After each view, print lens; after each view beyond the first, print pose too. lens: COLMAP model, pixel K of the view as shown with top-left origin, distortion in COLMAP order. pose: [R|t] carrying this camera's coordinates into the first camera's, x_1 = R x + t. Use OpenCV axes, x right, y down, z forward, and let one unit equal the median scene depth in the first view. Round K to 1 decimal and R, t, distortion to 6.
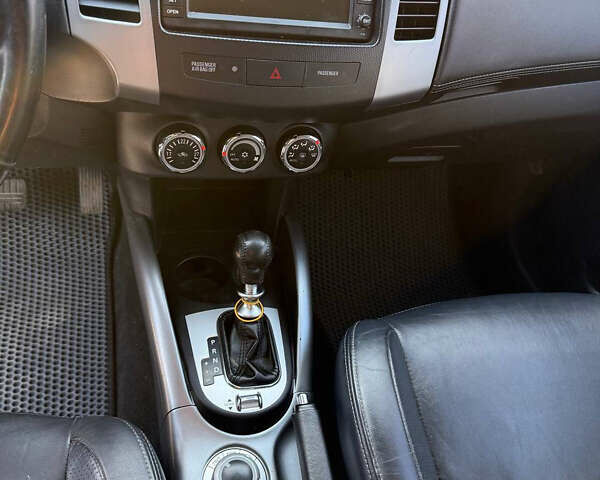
lens RADIAL K [[520.0, 0, 292.2], [0, 520.0, 241.0], [0, 0, 1]] dist [0.137049, -0.270636]
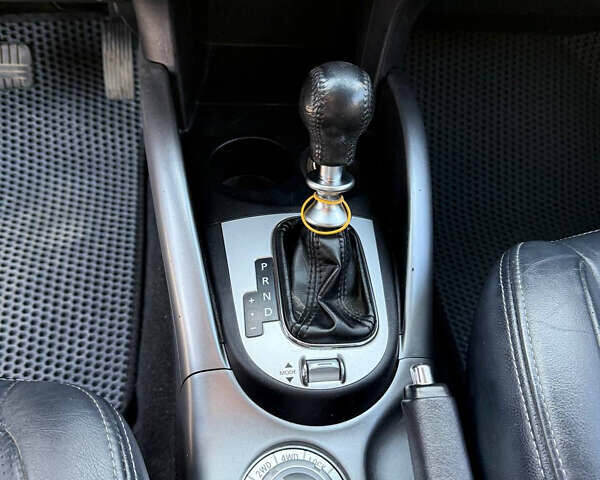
lens RADIAL K [[520.0, 0, 292.2], [0, 520.0, 241.0], [0, 0, 1]] dist [0.137049, -0.270636]
pose [[0.989333, 0.034822, -0.141450, -0.036175], [-0.020213, 0.994431, 0.103436, 0.099962], [0.144264, -0.099474, 0.984527, 0.414273]]
